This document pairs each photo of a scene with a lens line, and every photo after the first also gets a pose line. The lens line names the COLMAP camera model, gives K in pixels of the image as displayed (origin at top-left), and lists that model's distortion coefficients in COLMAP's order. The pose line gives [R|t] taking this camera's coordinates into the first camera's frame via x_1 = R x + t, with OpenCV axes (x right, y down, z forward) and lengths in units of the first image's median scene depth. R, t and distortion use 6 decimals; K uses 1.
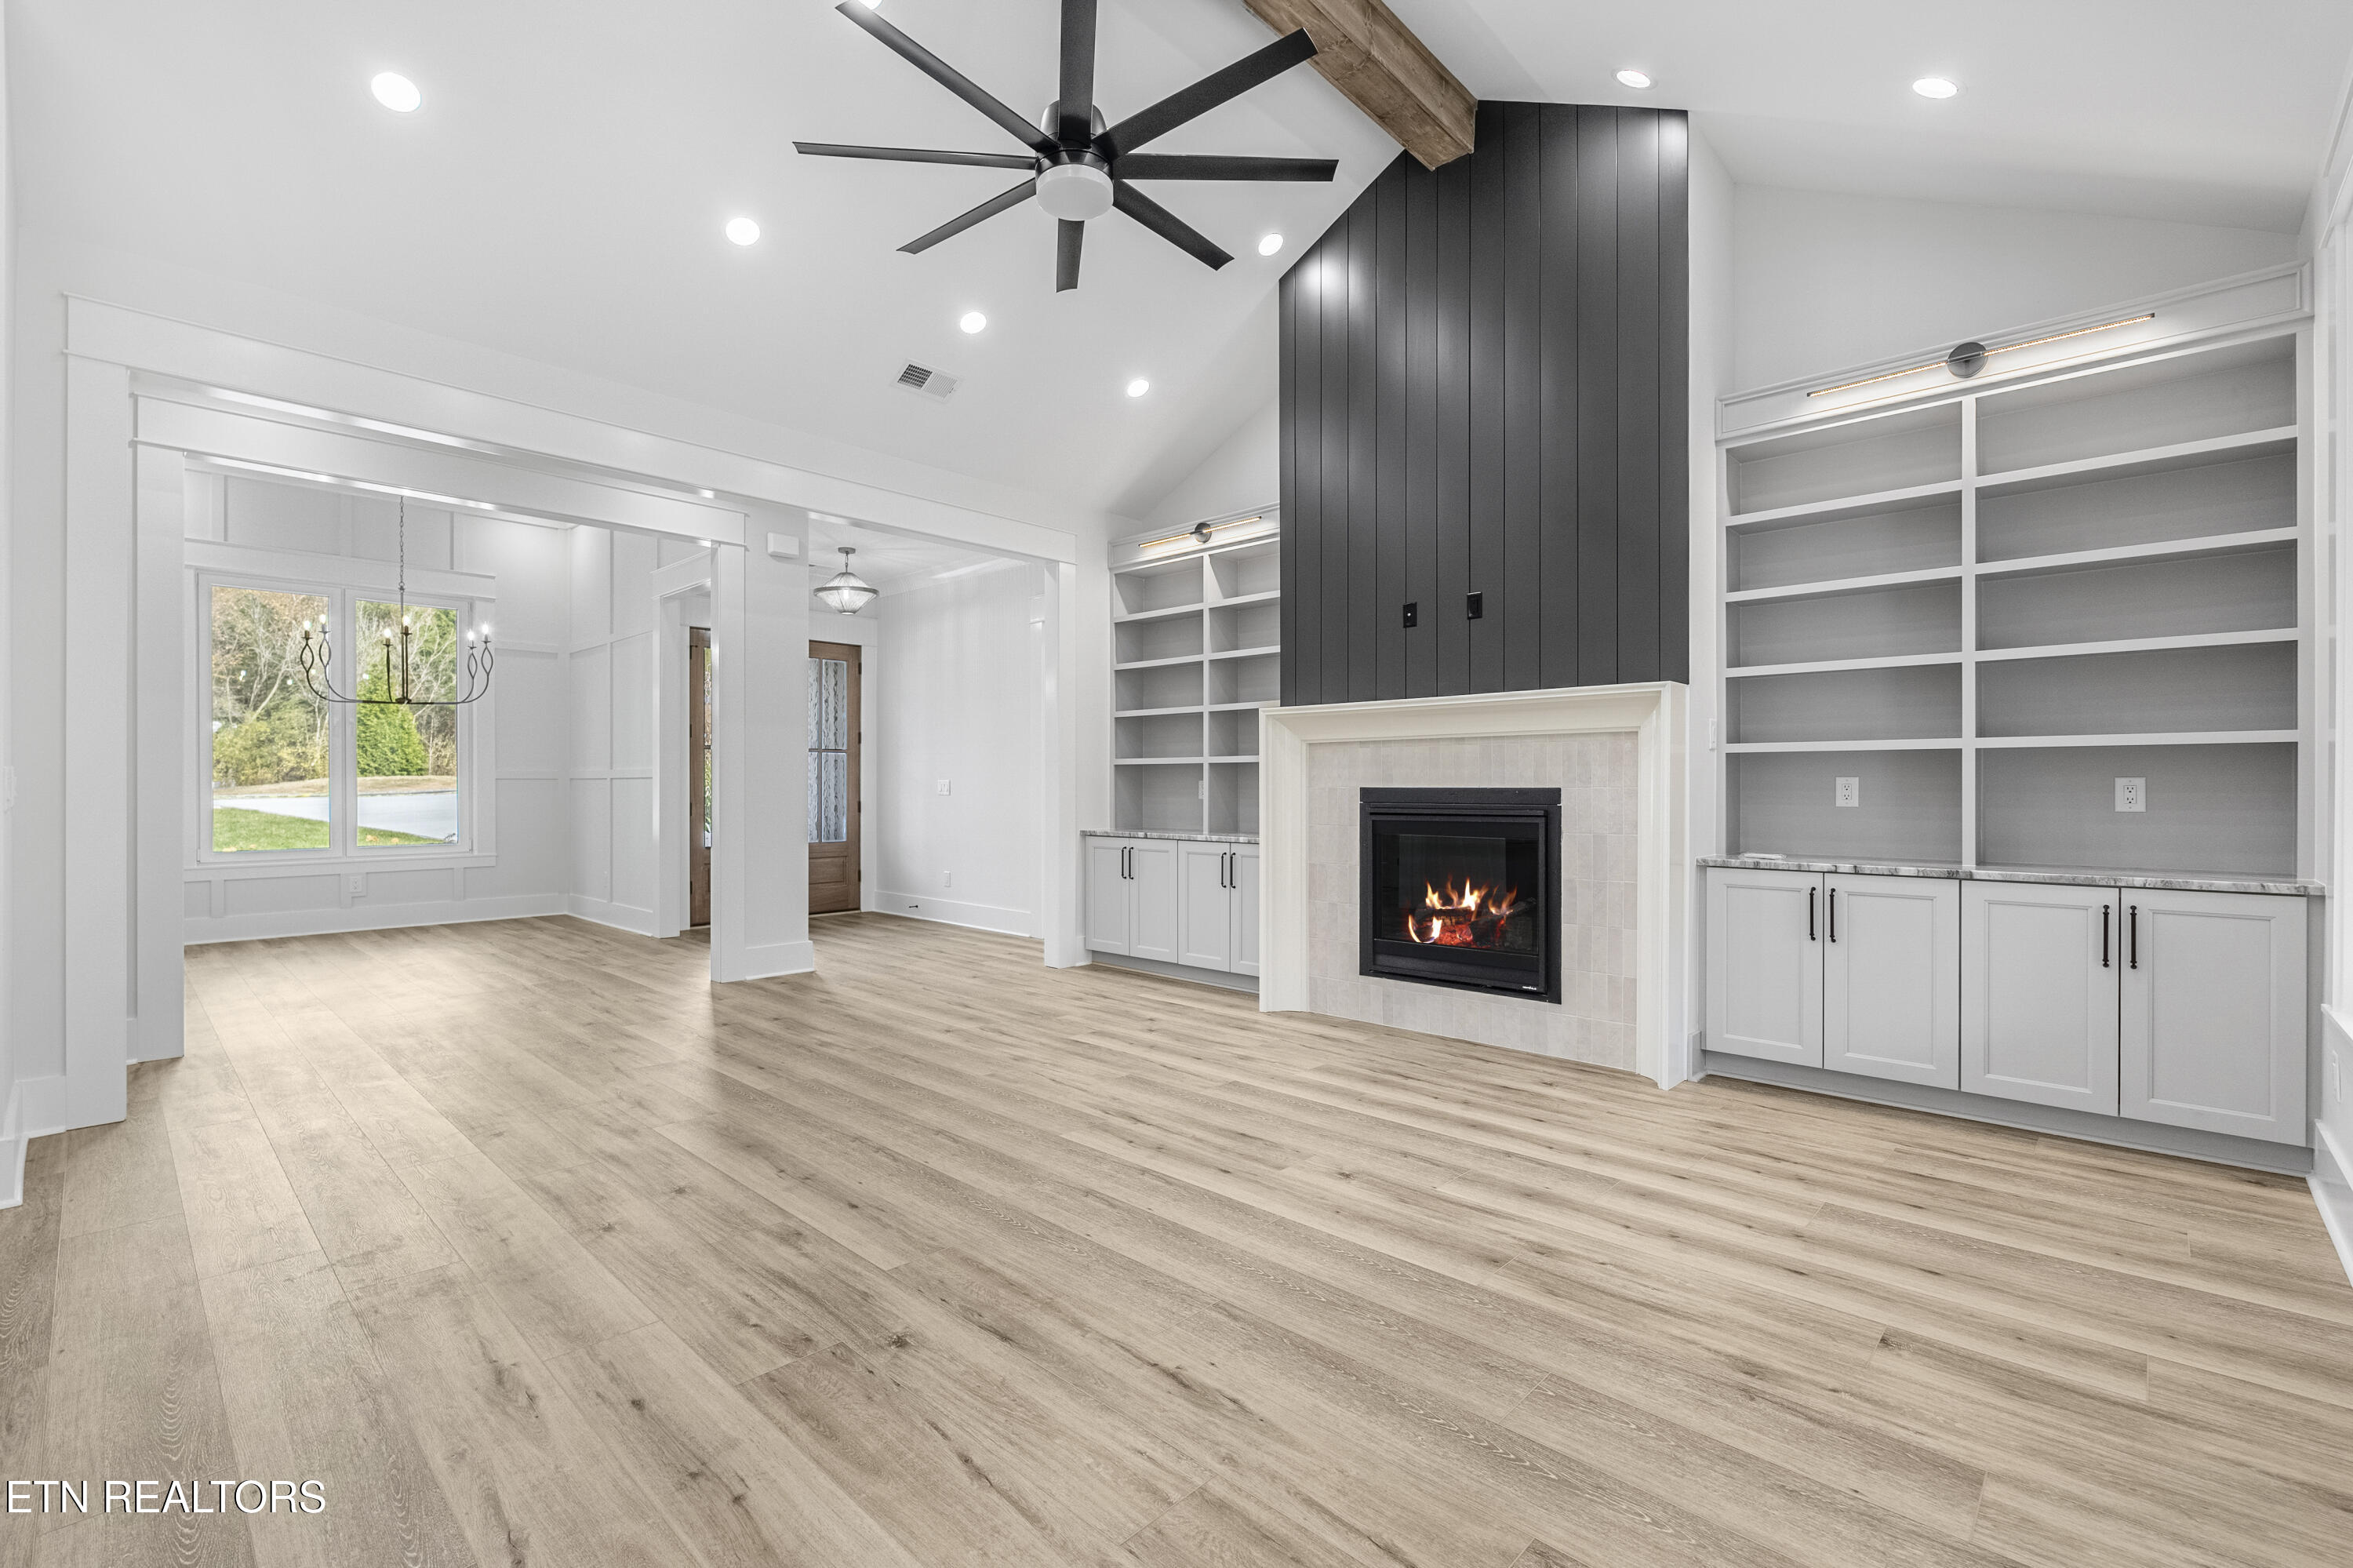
lens RADIAL K [[1028.9, 0, 1170.3], [0, 1028.9, 786.1], [0, 0, 1]] dist [0.000122, -0.000848]
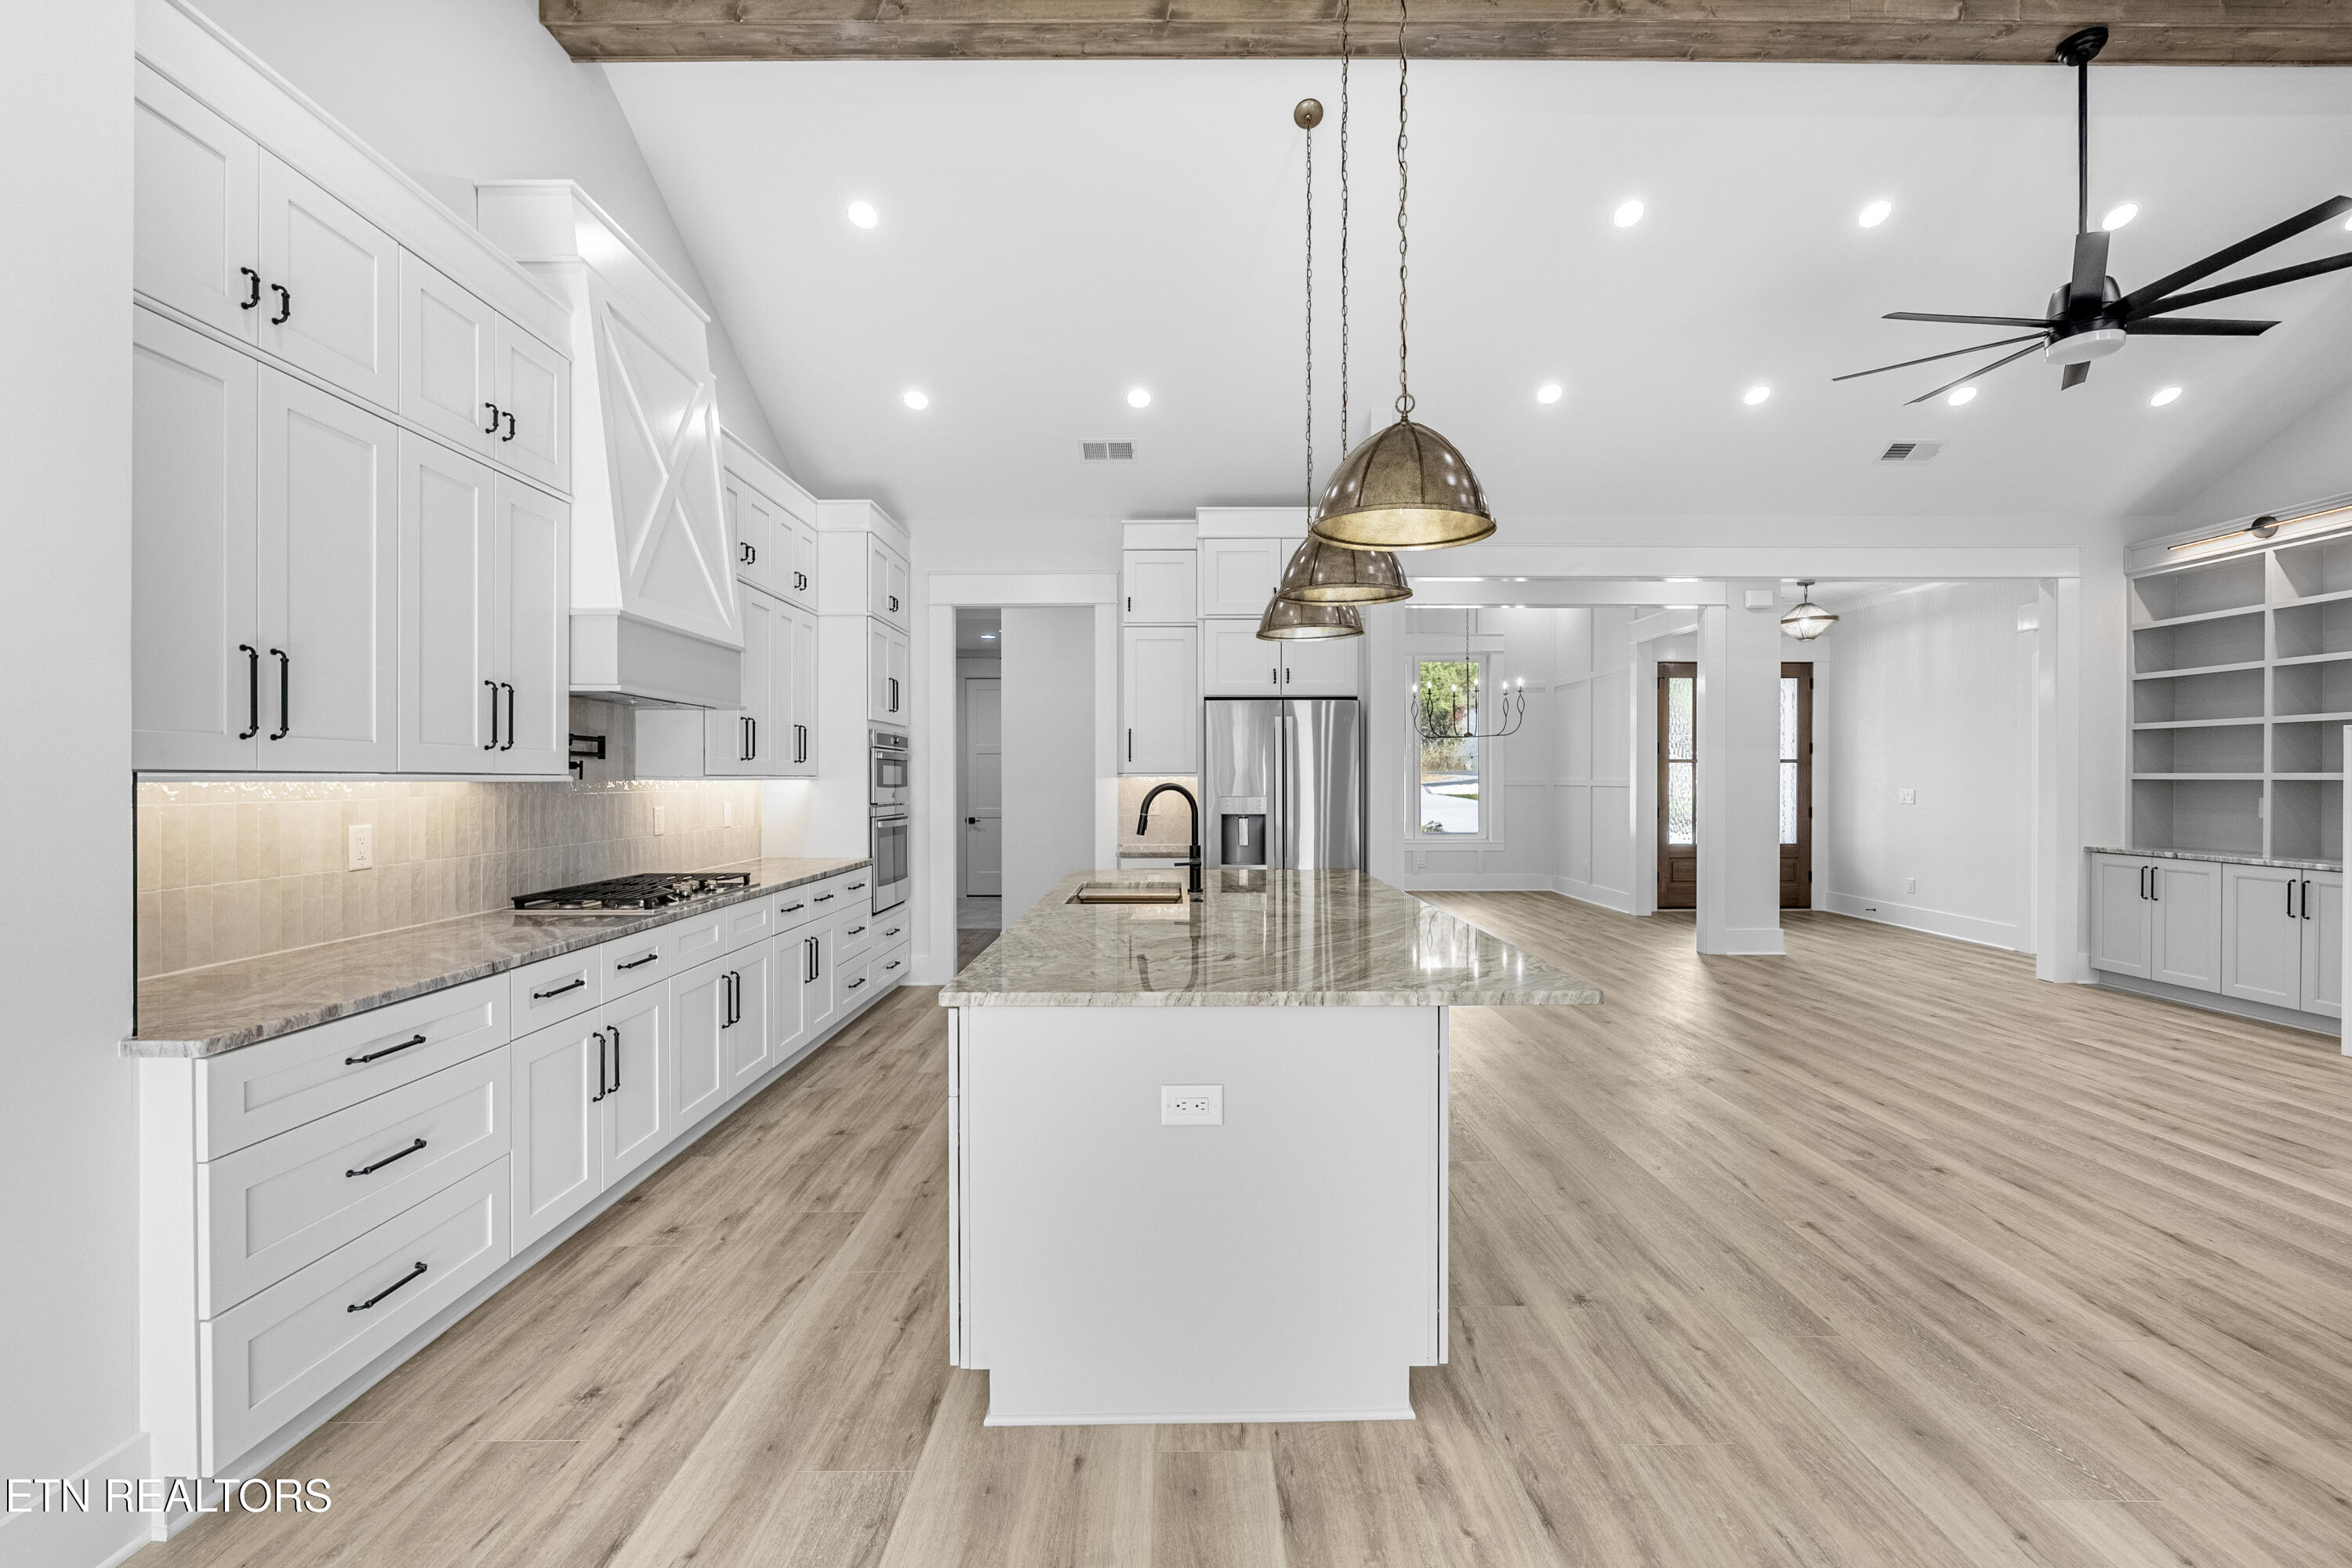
lens RADIAL K [[1028.4, 0, 1176.4], [0, 1028.4, 783.8], [0, 0, 1]] dist [0.000122, -0.000848]
pose [[0.690817, 0.004999, -0.723013, 0.039700], [0.000103, 0.999975, 0.007011, -0.040734], [0.723030, -0.004918, 0.690799, -0.521596]]
